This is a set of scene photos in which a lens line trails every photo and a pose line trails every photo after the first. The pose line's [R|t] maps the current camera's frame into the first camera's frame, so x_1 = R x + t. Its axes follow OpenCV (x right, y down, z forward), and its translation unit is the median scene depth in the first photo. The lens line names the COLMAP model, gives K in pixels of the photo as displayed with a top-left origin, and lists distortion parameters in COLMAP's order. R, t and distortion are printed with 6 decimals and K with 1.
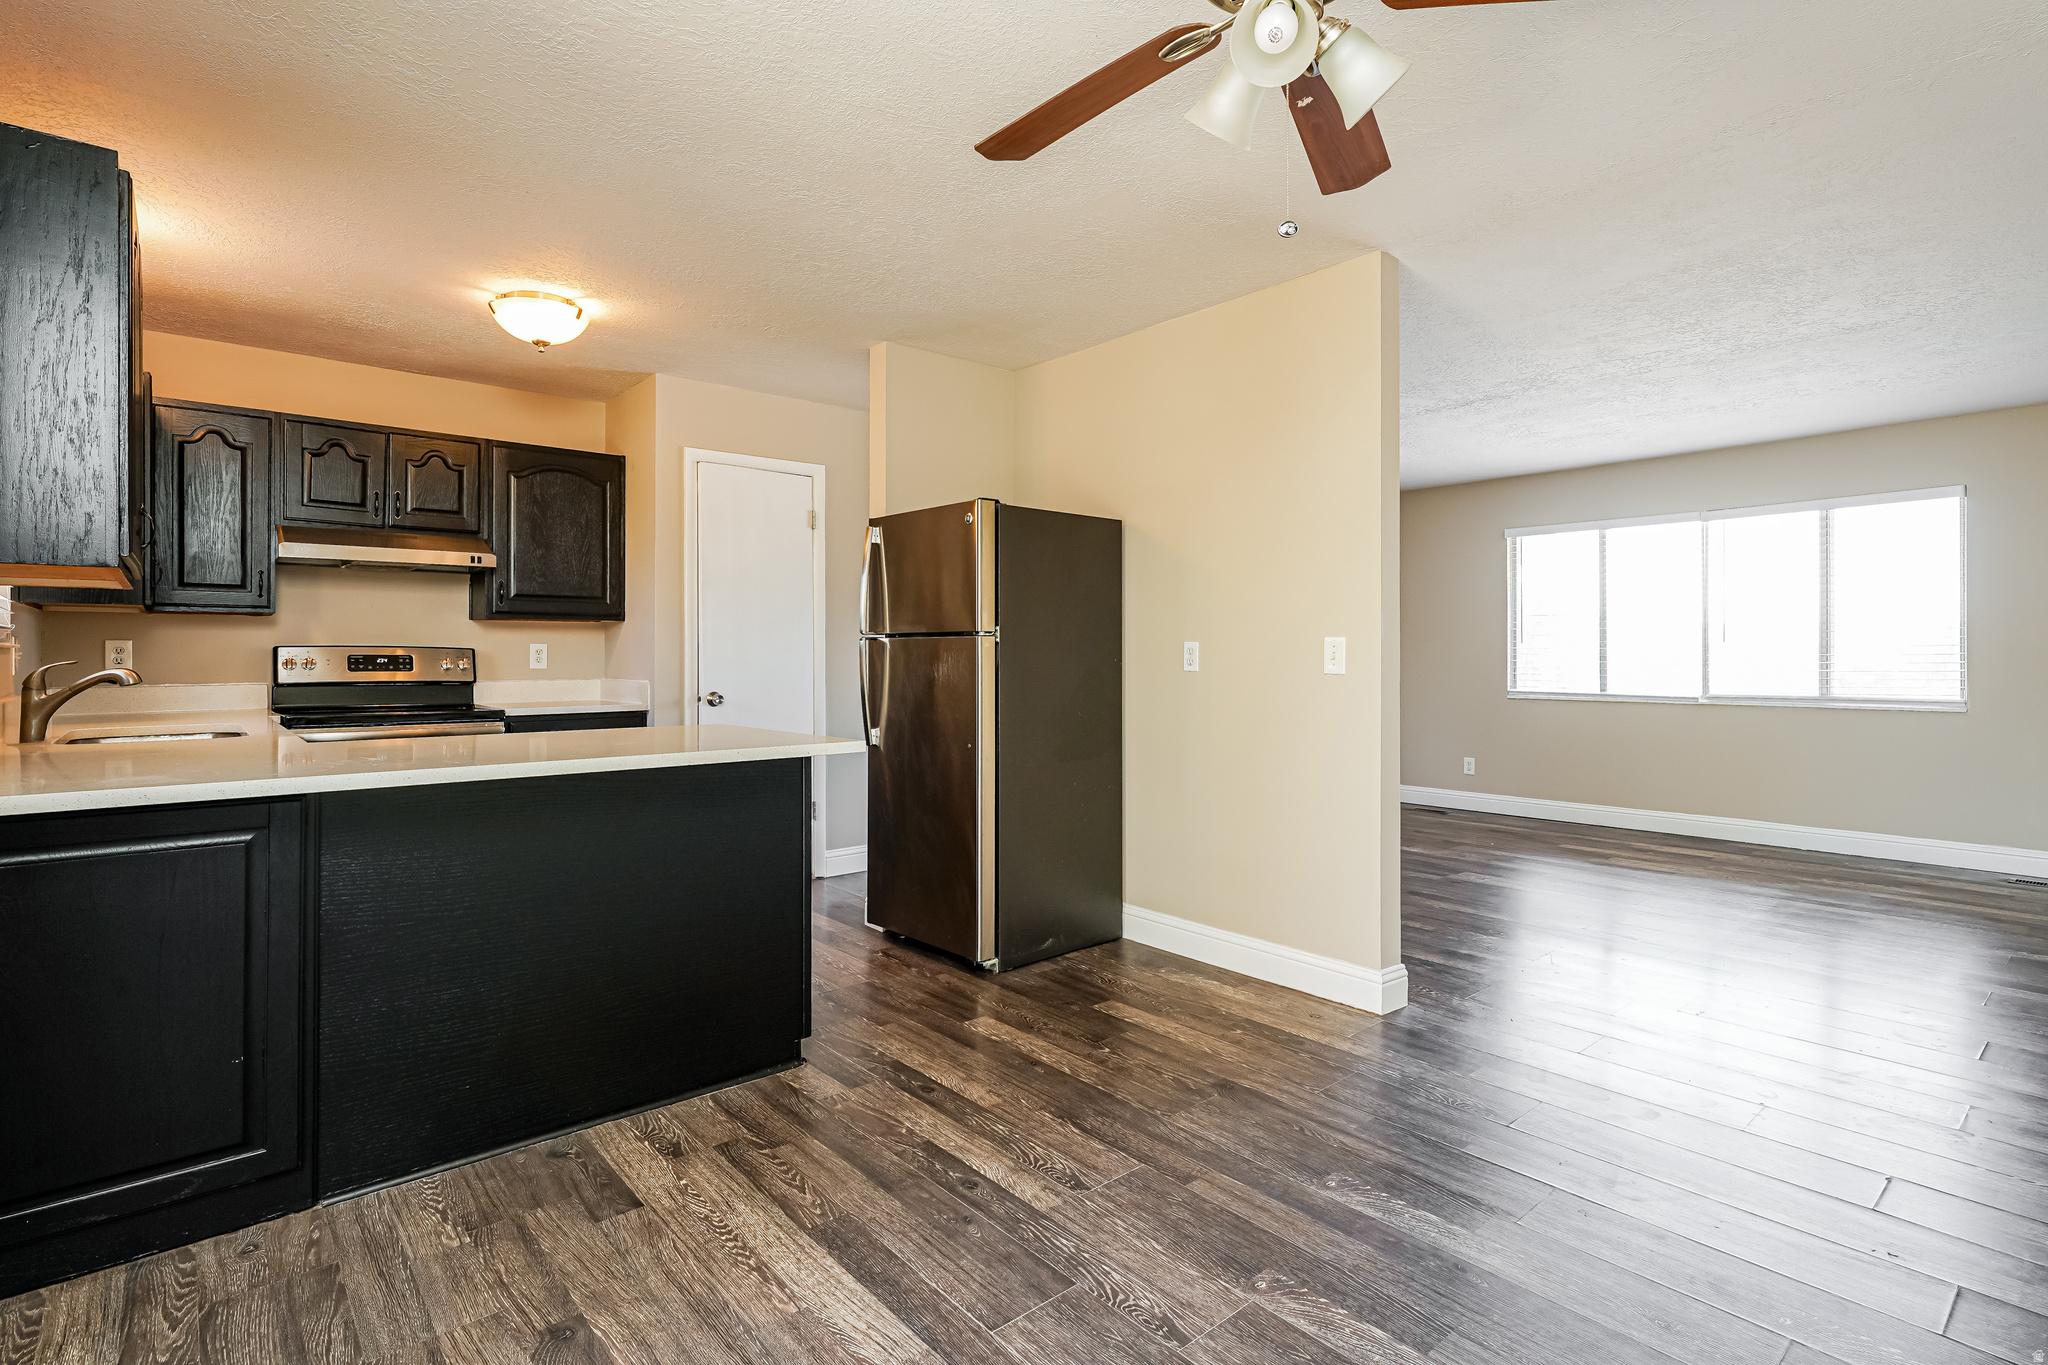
lens RADIAL K [[984.5, 0, 1023.6], [0, 984.5, 656.2], [0, 0, 1]] dist [-0.000211, 0.000396]
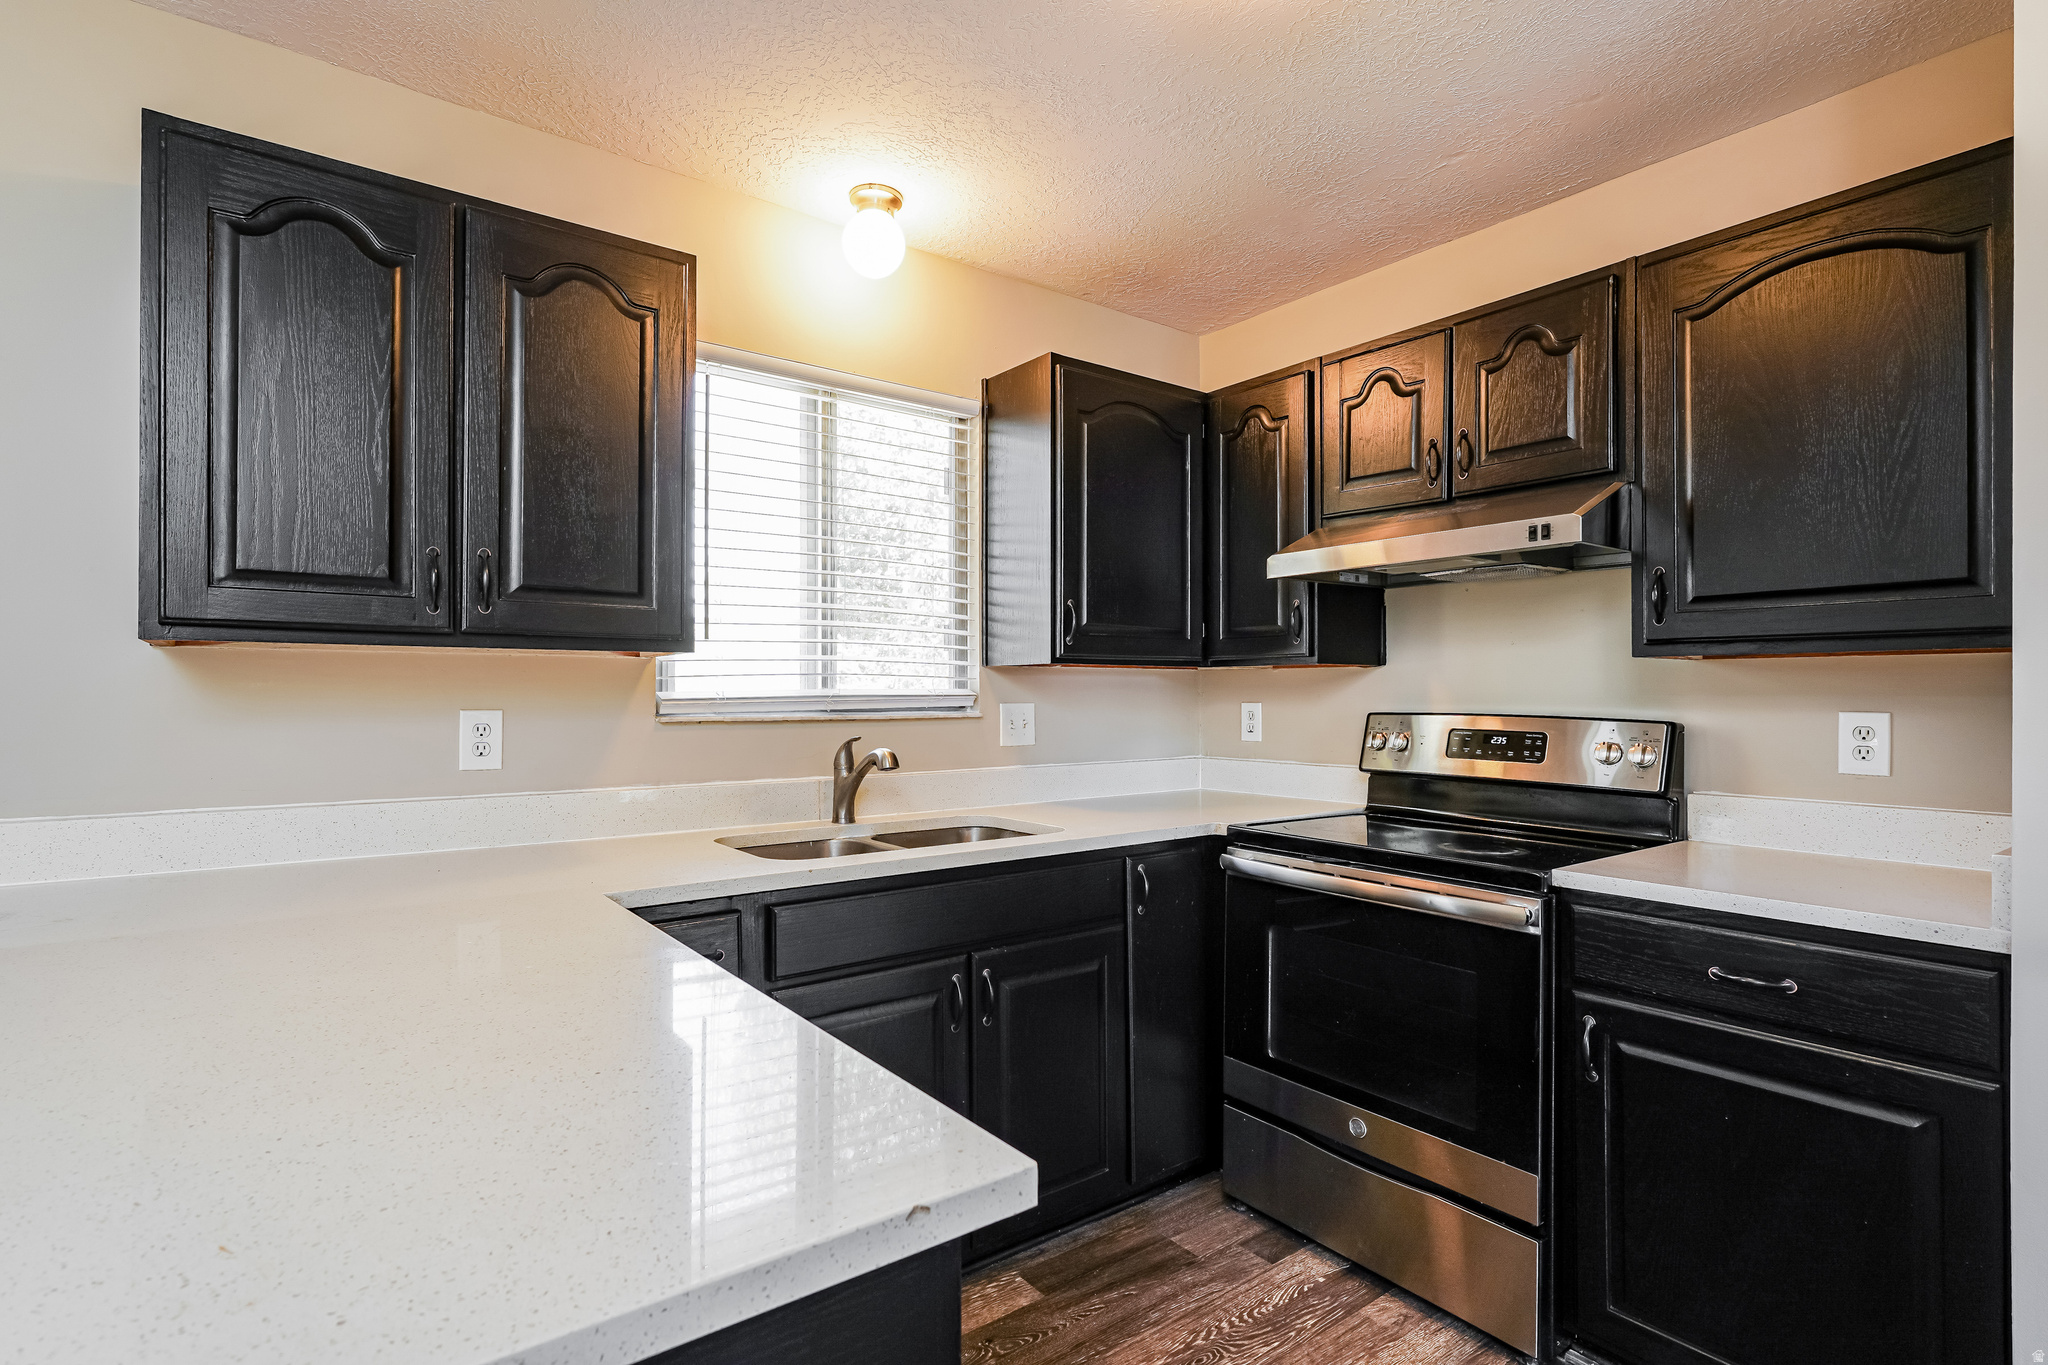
lens RADIAL K [[977.1, 0, 1026.7], [0, 977.1, 690.5], [0, 0, 1]] dist [-0.001981, 0.000088]
pose [[-0.058584, -0.000339, -0.998282, -0.154408], [-0.002949, 0.999996, -0.000167, -0.041132], [0.998278, 0.002934, -0.058585, 1.368856]]
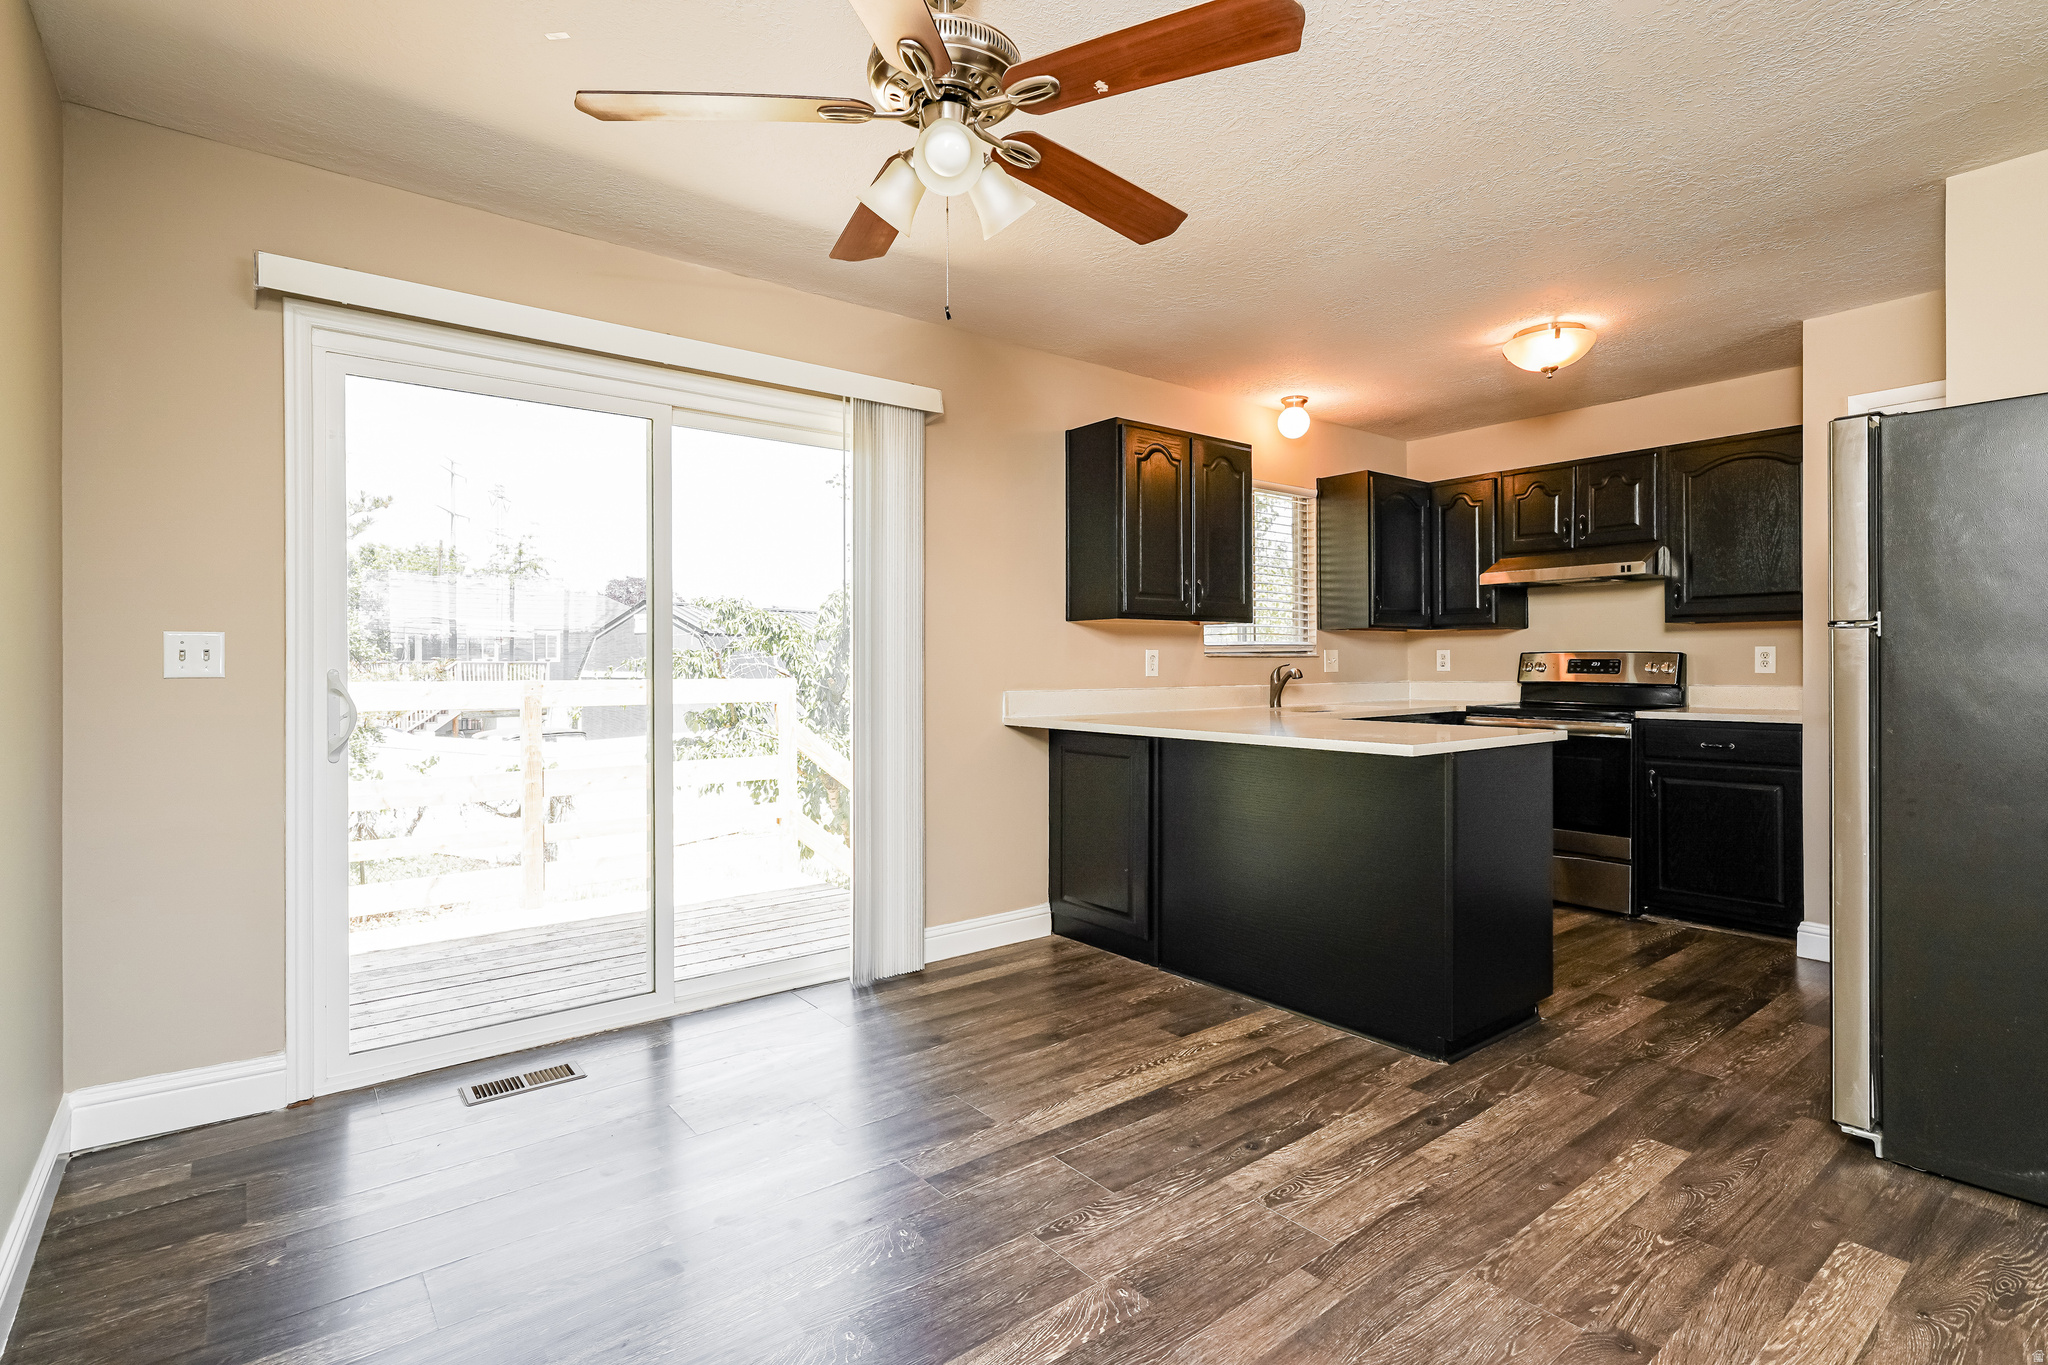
lens RADIAL K [[984.5, 0, 1023.6], [0, 984.5, 656.2], [0, 0, 1]] dist [-0.000211, 0.000396]
pose [[-0.032473, -0.007134, -0.999447, 0.897435], [0.001984, 0.999972, -0.007203, 0.003936], [0.999471, -0.002217, -0.032458, 0.676437]]
